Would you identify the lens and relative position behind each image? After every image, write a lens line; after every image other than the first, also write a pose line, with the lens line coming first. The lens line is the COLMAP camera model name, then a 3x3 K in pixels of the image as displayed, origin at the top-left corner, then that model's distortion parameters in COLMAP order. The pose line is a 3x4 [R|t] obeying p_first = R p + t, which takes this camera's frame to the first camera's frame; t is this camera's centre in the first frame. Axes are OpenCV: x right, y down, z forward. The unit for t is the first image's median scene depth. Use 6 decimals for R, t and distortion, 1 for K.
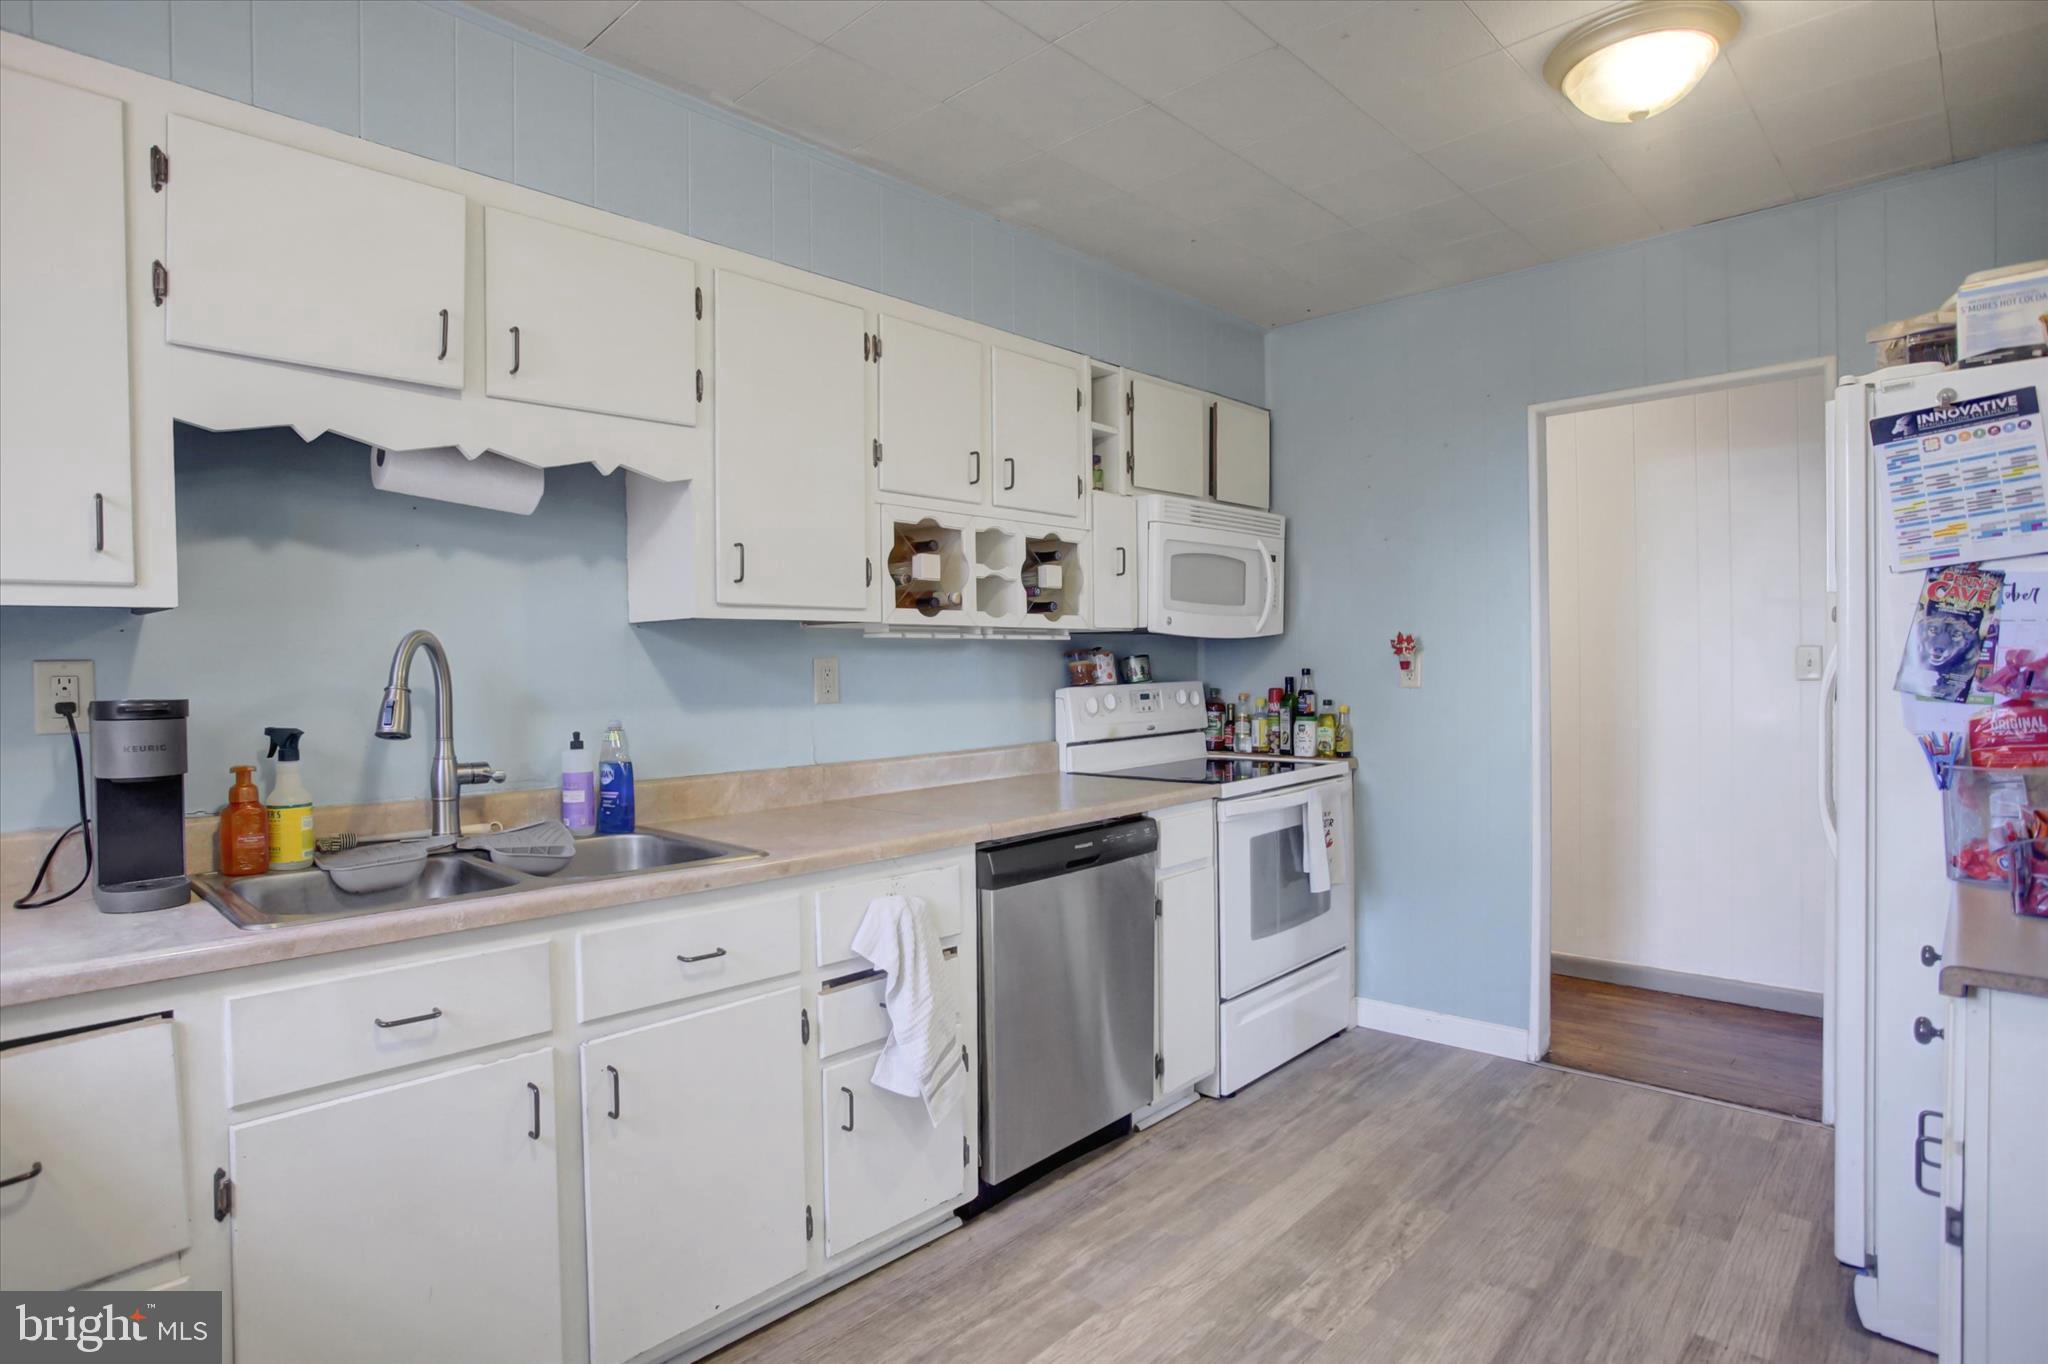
lens RADIAL K [[1071.3, 0, 1016.6], [0, 1071.3, 679.7], [0, 0, 1]] dist [-0.082317, 0.045862]
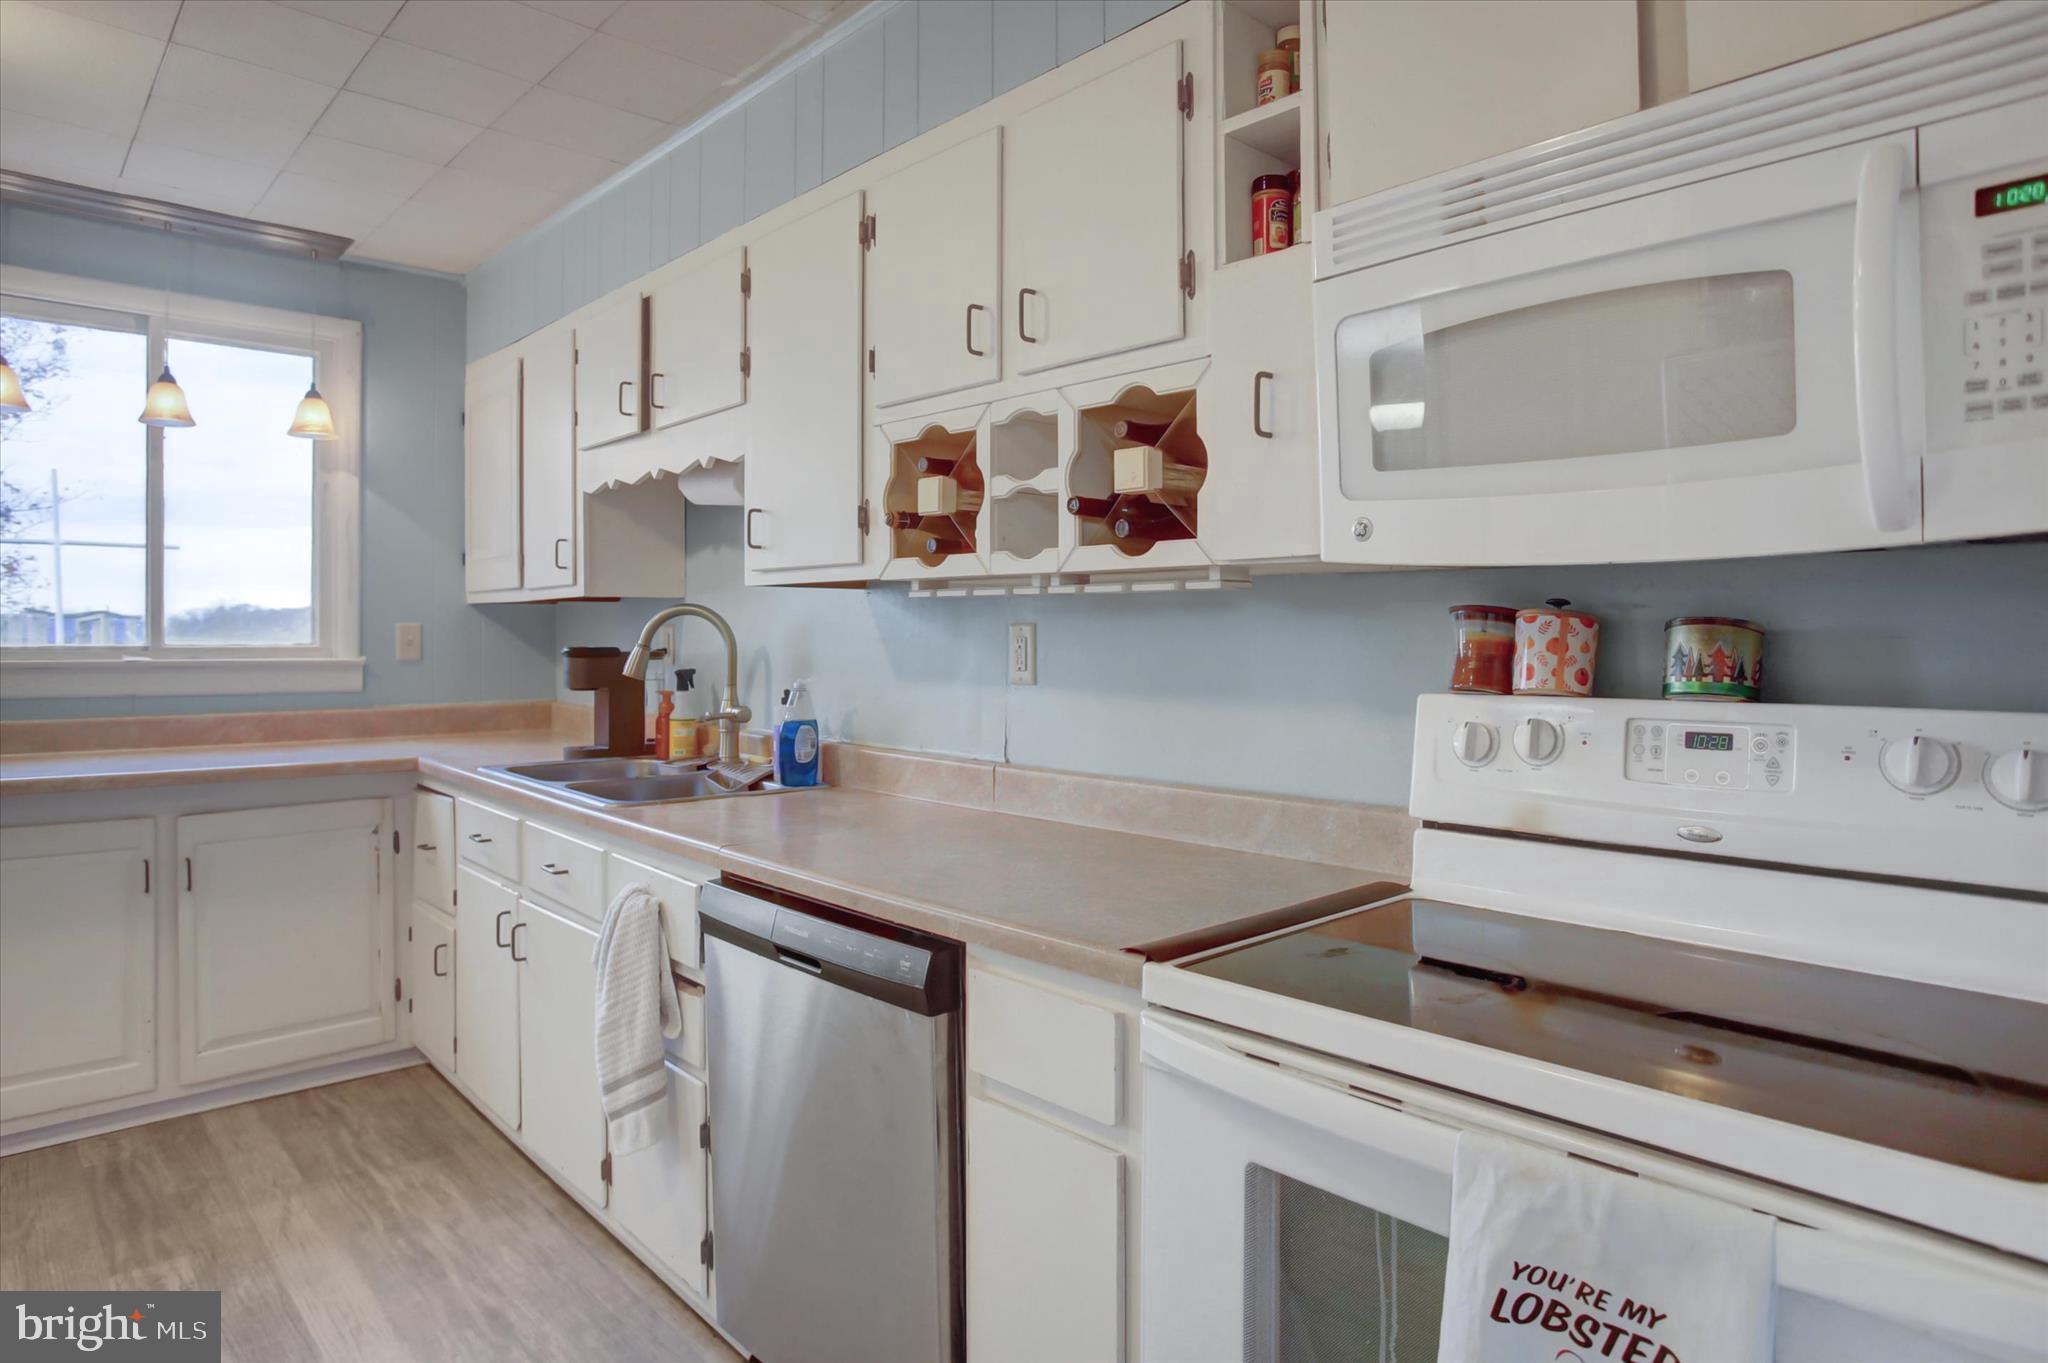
lens RADIAL K [[1190.3, 0, 1019.8], [0, 1190.3, 637.5], [0, 0, 1]] dist [-0.071615, 0.040917]
pose [[-0.067122, 0.015869, -0.997619, 0.650846], [-0.017696, 0.999697, 0.017092, -0.025133], [0.997588, 0.018801, -0.066821, 1.041607]]
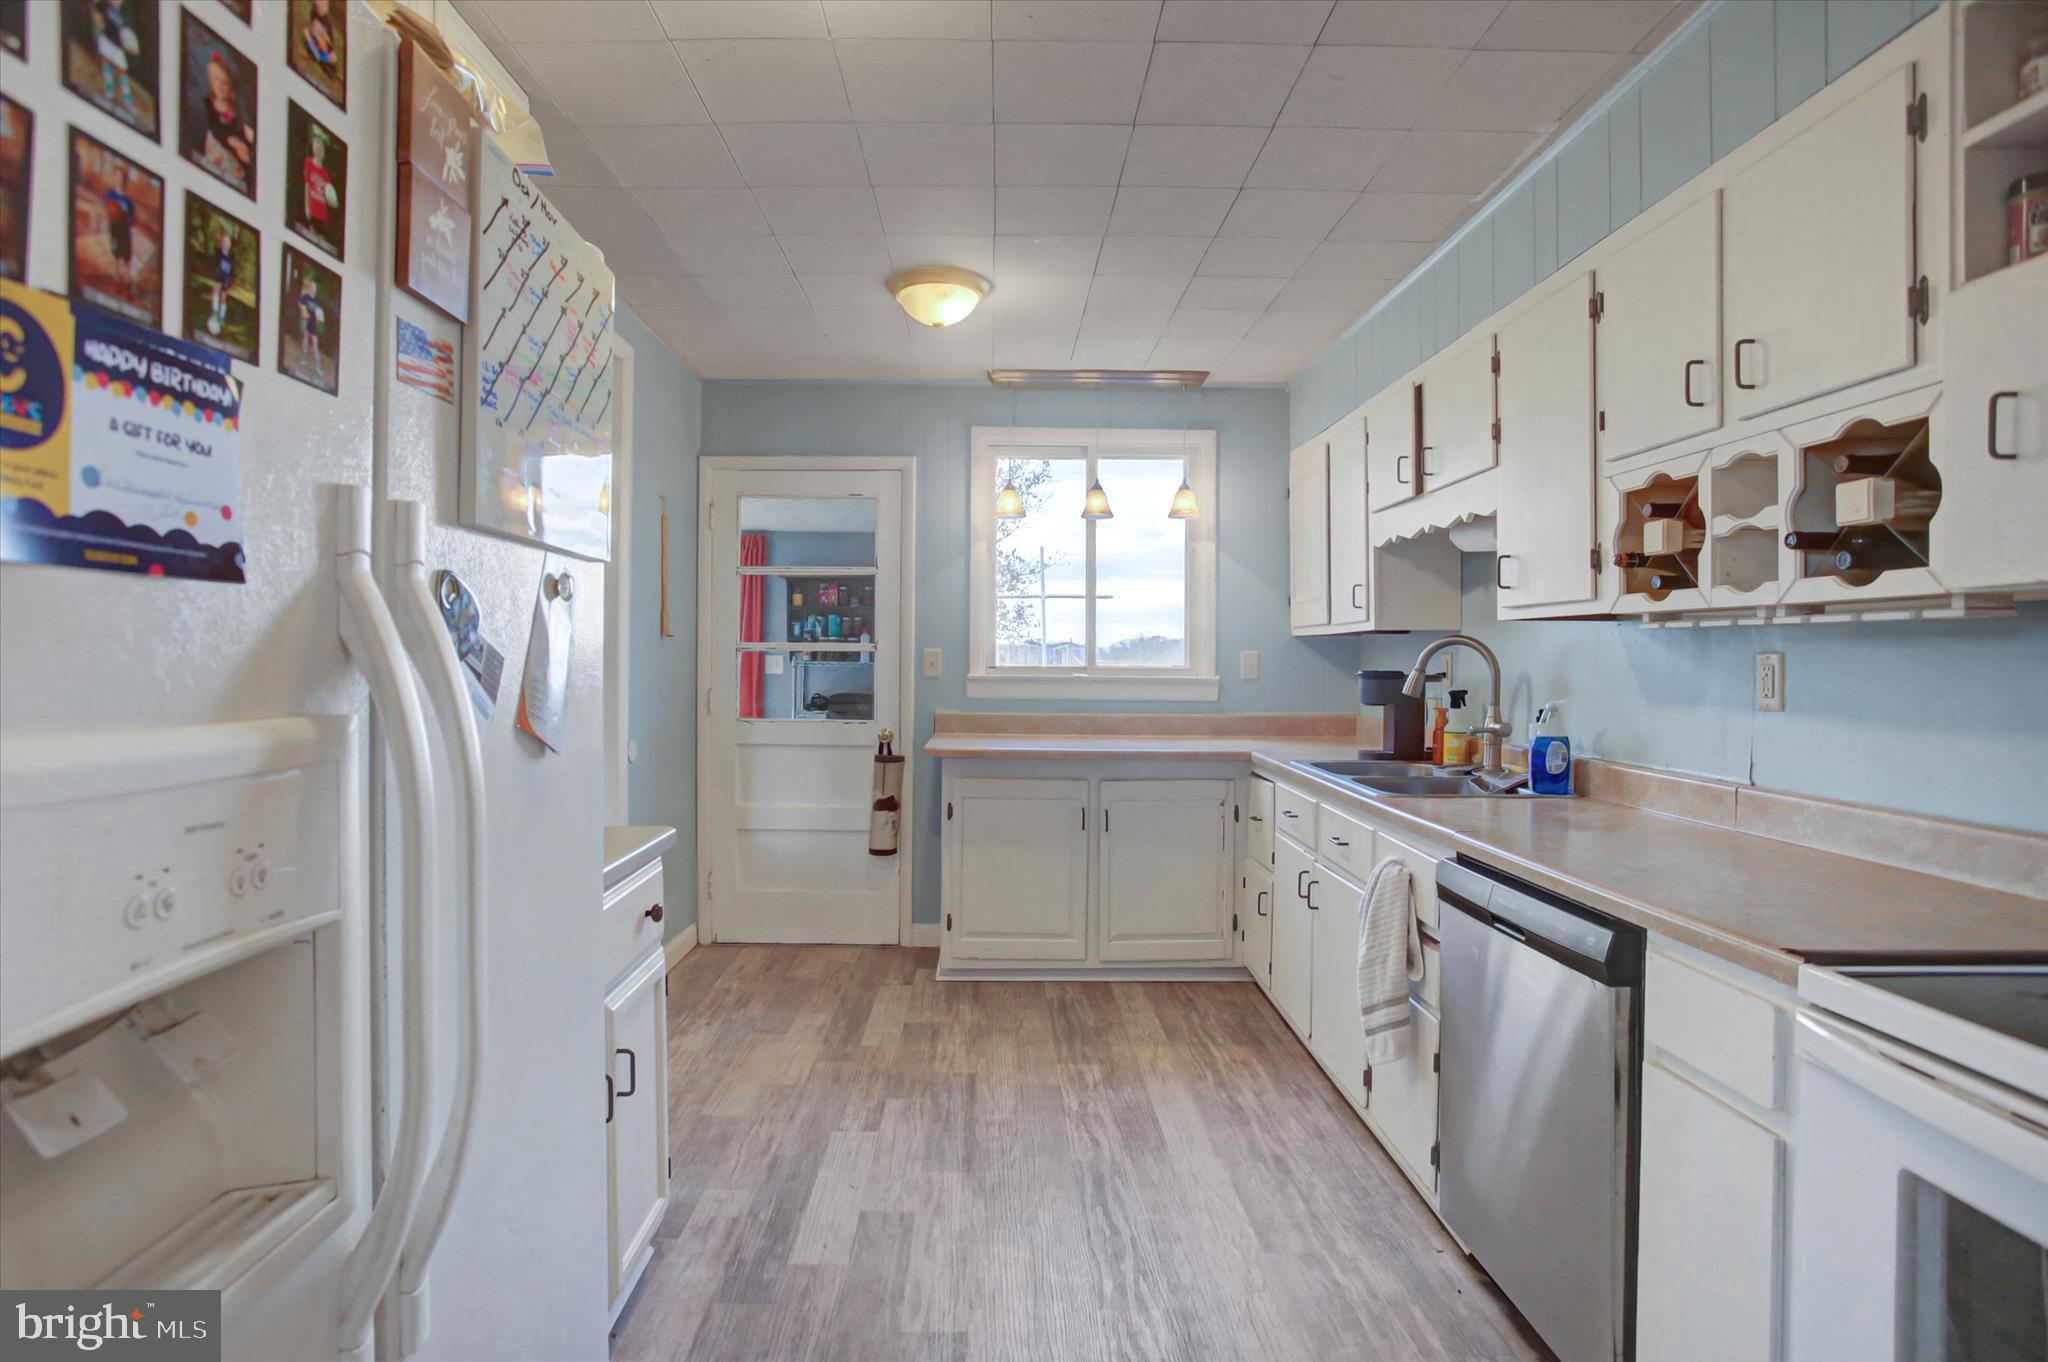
lens RADIAL K [[1040.8, 0, 998.4], [0, 1040.8, 665.3], [0, 0, 1]] dist [-0.070700, 0.032633]
pose [[-0.721804, 0.015039, -0.691934, 0.728957], [-0.007088, 0.999551, 0.029119, -0.028371], [0.692062, 0.025922, -0.721373, 1.128149]]
